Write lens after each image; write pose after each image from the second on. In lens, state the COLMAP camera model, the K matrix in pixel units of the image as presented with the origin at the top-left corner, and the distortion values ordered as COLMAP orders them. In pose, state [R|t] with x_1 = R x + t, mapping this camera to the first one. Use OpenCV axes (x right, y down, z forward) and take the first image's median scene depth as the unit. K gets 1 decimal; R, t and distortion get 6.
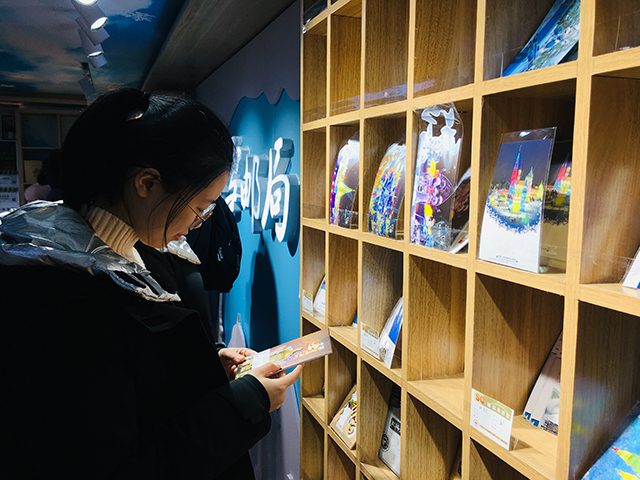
lens RADIAL K [[536.5, 0, 318.7], [0, 536.5, 241.4], [0, 0, 1]] dist [0.013200, -0.007141]
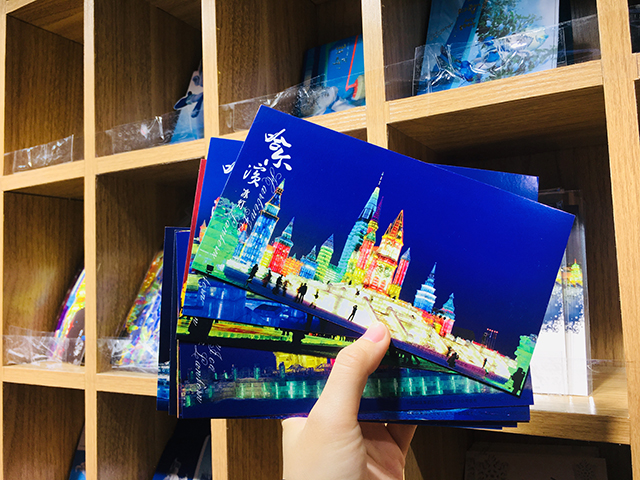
lens RADIAL K [[536.5, 0, 319.9], [0, 536.5, 234.9], [0, 0, 1]] dist [0.013200, -0.007141]
pose [[0.771885, 0.019828, 0.635453, -0.115738], [0.117007, 0.978010, -0.172645, -0.040958], [-0.624903, 0.207614, 0.752591, 0.503501]]
